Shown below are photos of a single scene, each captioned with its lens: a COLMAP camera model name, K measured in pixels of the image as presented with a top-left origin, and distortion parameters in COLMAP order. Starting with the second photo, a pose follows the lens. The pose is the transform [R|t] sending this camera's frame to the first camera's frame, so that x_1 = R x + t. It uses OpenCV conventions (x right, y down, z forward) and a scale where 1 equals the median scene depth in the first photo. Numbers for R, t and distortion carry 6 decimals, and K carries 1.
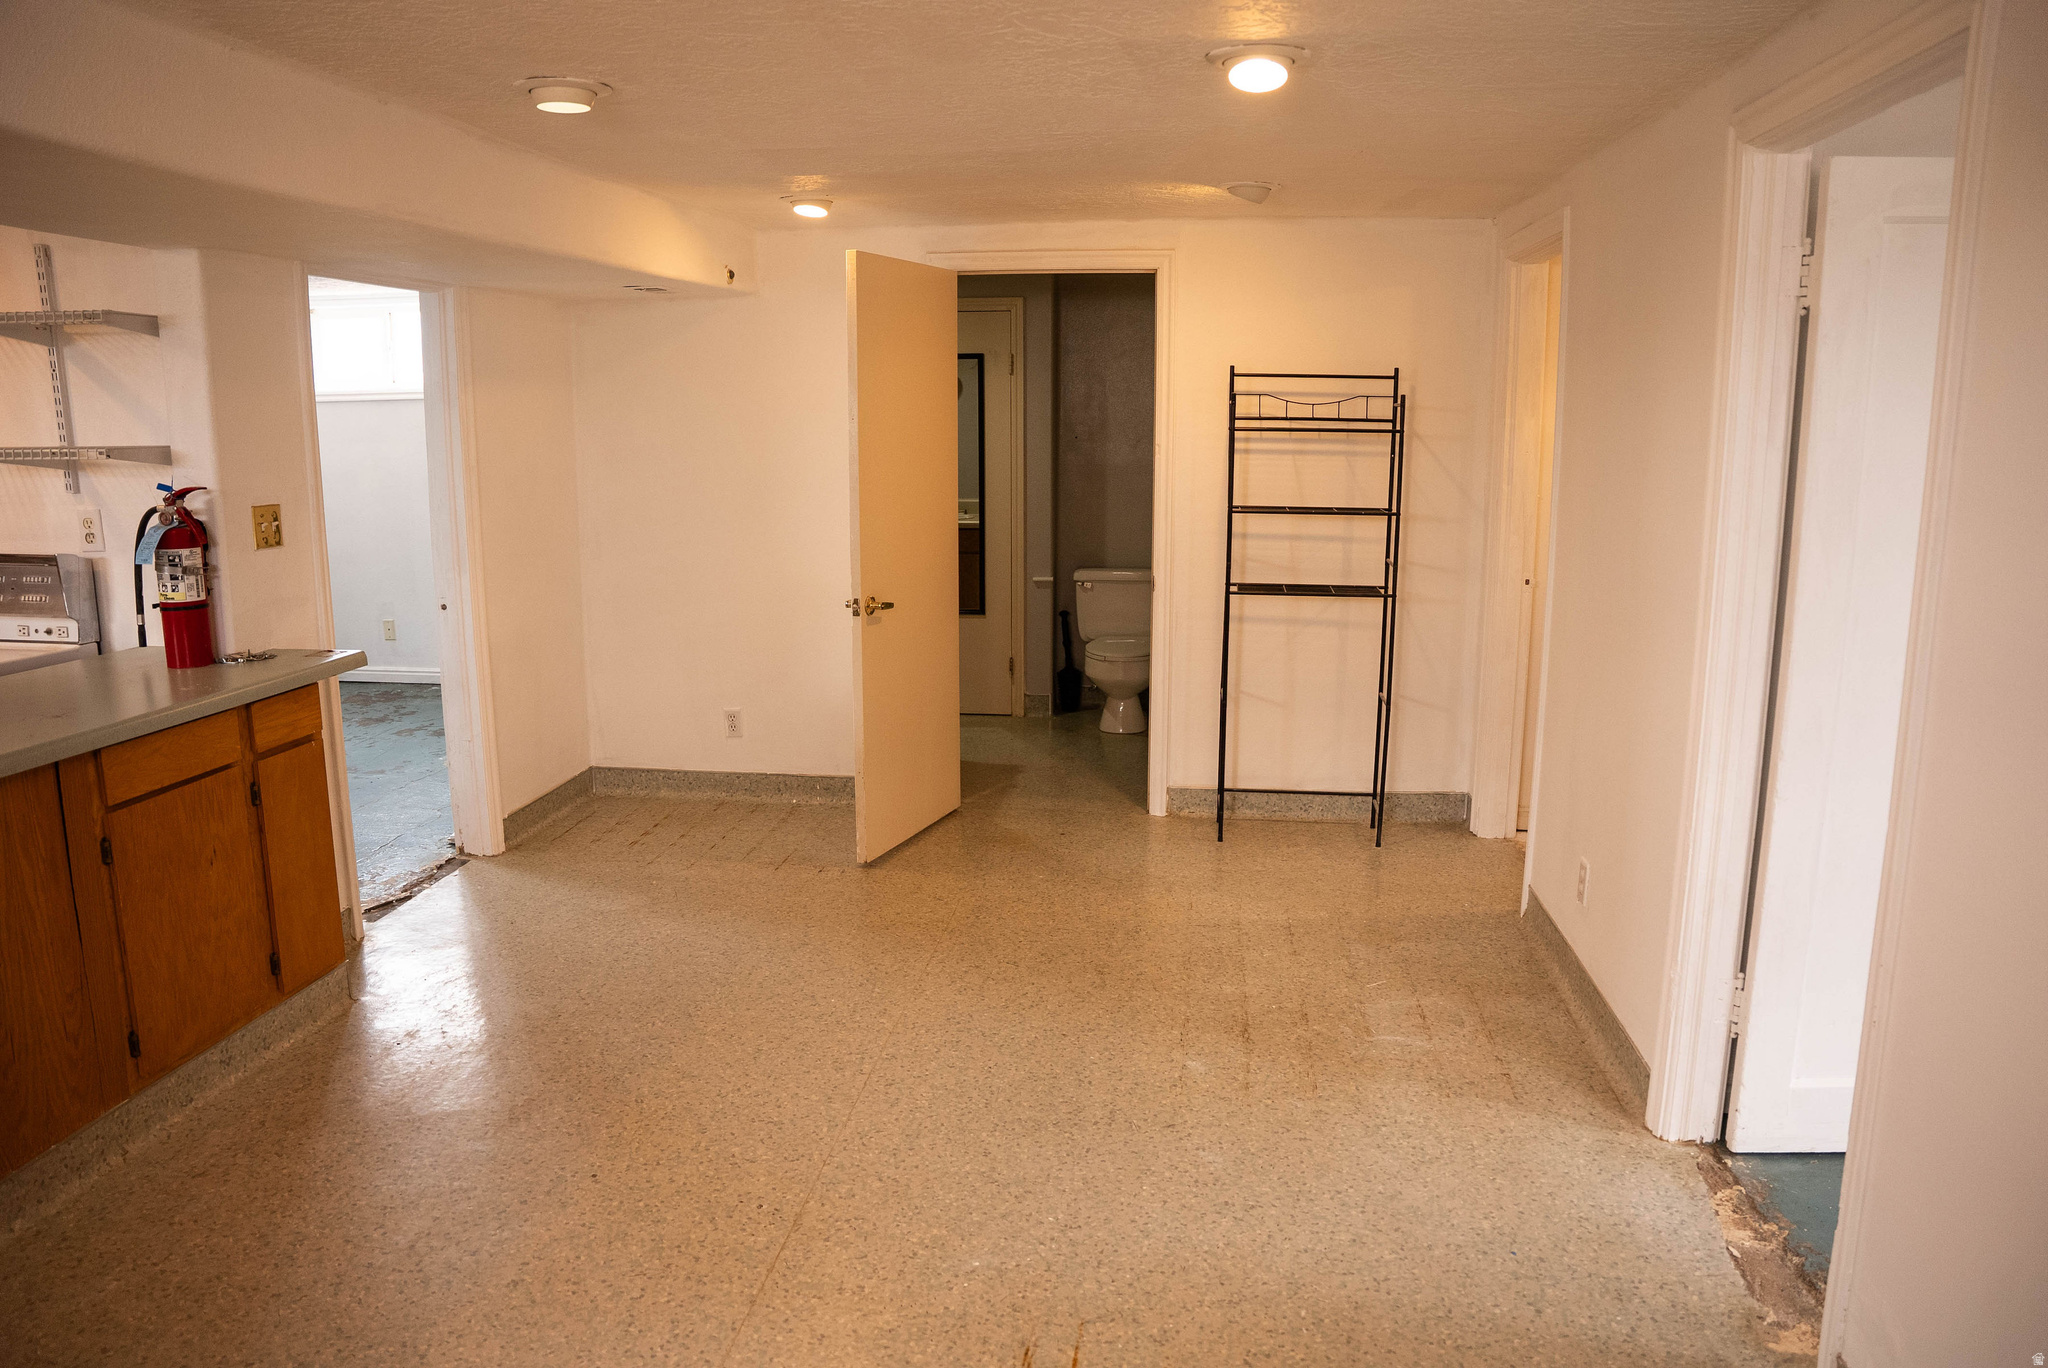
lens RADIAL K [[1380.9, 0, 1024.0], [0, 1380.9, 684.0], [0, 0, 1]] dist [-0.094136, 0.000695]
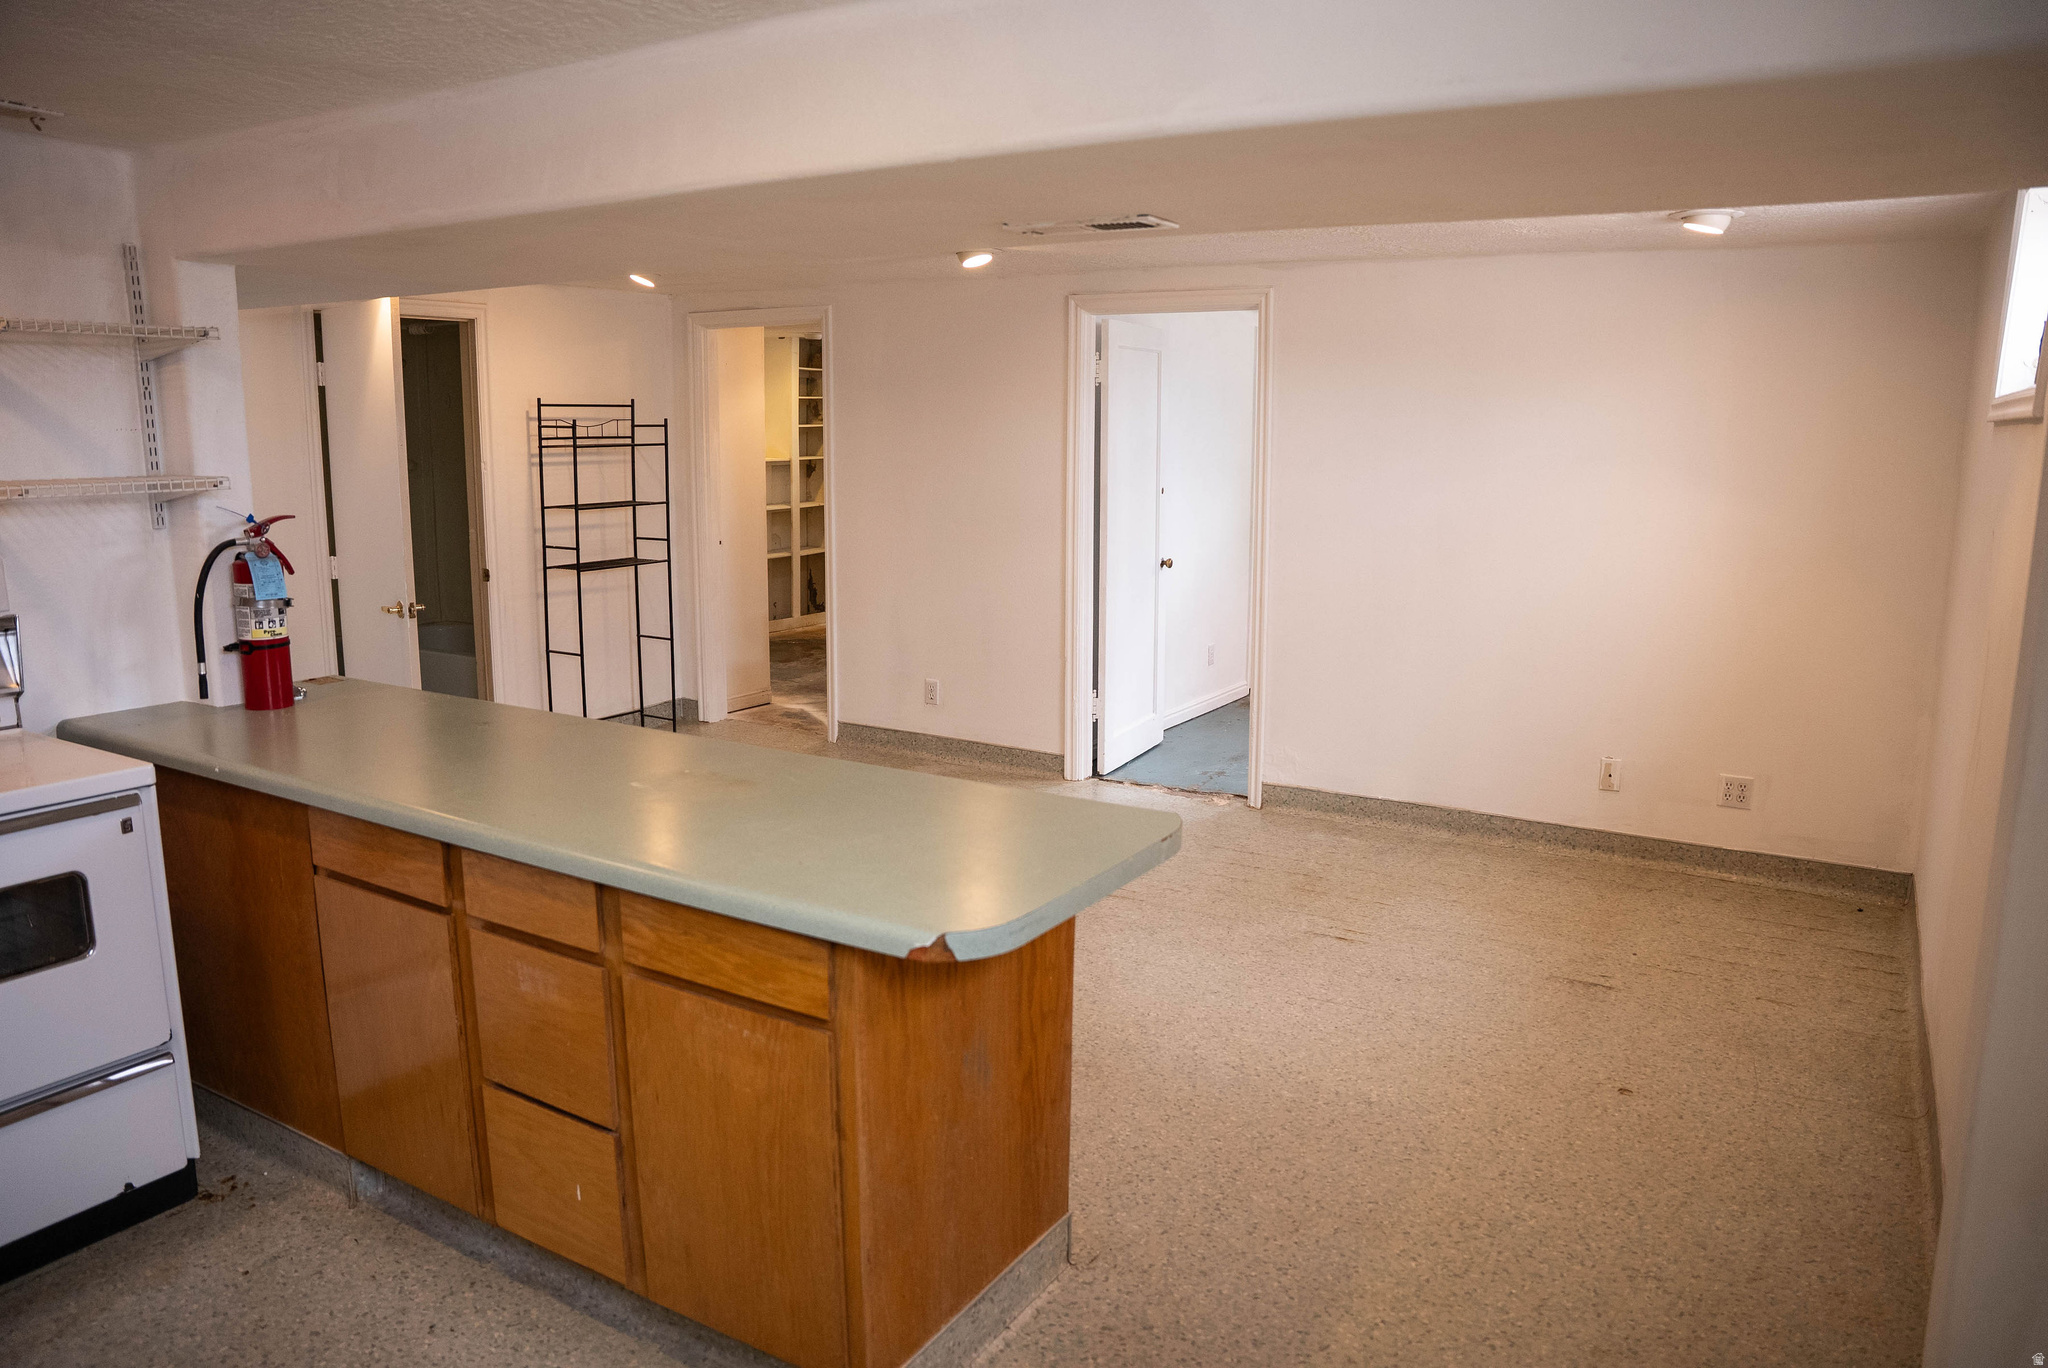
lens RADIAL K [[1414.9, 0, 1024.0], [0, 1414.9, 684.0], [0, 0, 1]] dist [-0.165471, -0.000362]
pose [[0.398667, -0.166088, 0.901931, -0.887342], [0.173497, 0.979364, 0.103659, -0.024401], [-0.900535, 0.115157, 0.419256, 0.080137]]
